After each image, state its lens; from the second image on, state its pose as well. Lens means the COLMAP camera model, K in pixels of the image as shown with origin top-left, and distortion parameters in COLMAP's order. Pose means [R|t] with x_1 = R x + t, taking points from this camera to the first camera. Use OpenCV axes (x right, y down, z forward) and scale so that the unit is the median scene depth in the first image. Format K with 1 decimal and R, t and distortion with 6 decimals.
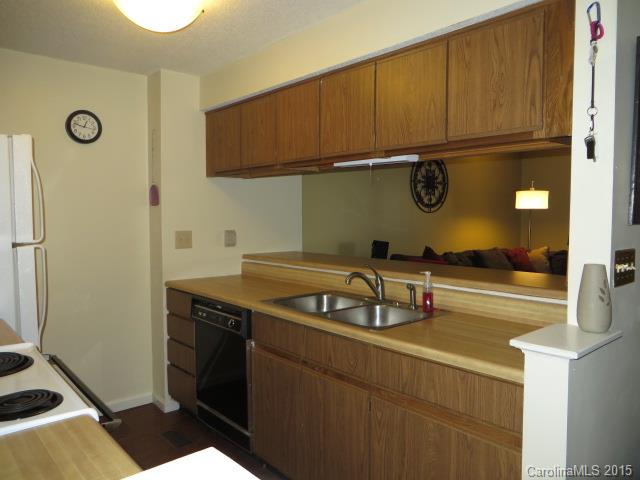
lens RADIAL K [[473.7, 0, 320.0], [0, 473.7, 240.0], [0, 0, 1]] dist [-0.049894, 0.000873]
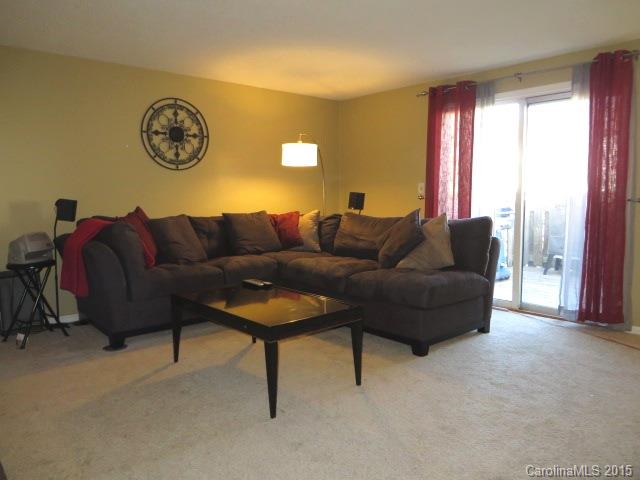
lens RADIAL K [[473.7, 0, 320.0], [0, 473.7, 240.0], [0, 0, 1]] dist [-0.049894, 0.000873]
pose [[0.999729, -0.002107, 0.023200, 0.471725], [0.001184, 0.999210, 0.039734, 0.034765], [-0.023265, -0.039696, 0.998941, 0.138541]]
